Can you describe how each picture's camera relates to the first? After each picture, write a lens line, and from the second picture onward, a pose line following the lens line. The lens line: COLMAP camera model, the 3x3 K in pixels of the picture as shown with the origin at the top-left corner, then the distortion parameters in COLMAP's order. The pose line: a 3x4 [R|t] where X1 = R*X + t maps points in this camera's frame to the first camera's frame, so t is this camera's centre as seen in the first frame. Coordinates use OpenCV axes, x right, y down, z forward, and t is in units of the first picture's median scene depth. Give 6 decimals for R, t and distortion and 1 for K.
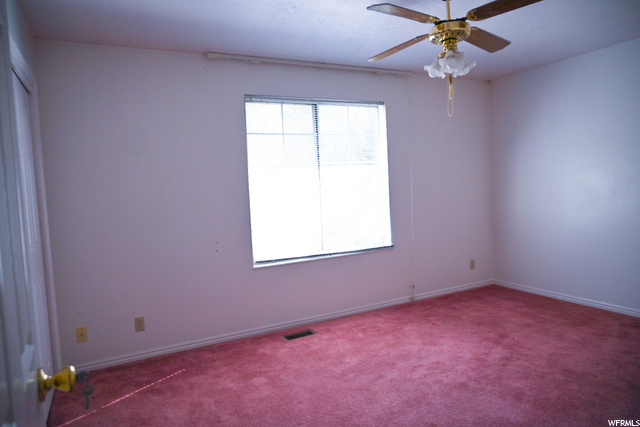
lens RADIAL K [[422.7, 0, 320.7], [0, 422.7, 212.3], [0, 0, 1]] dist [-0.004941, 0.000953]
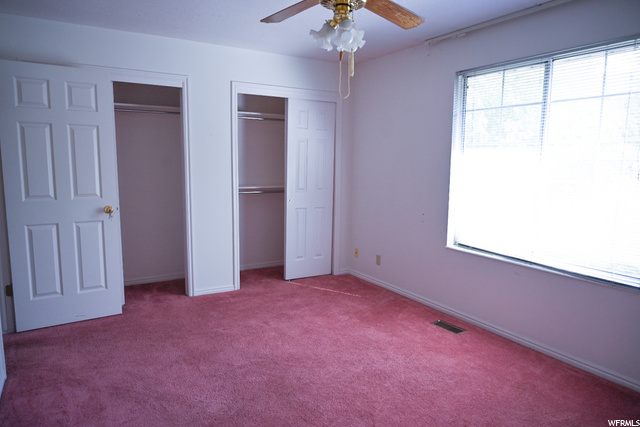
lens RADIAL K [[422.7, 0, 320.0], [0, 422.7, 214.1], [0, 0, 1]] dist [-0.004941, 0.000953]
pose [[0.059608, 0.176961, -0.982411, 0.802491], [-0.077271, 0.982026, 0.172203, -0.097110], [0.995227, 0.065648, 0.072210, 0.619317]]
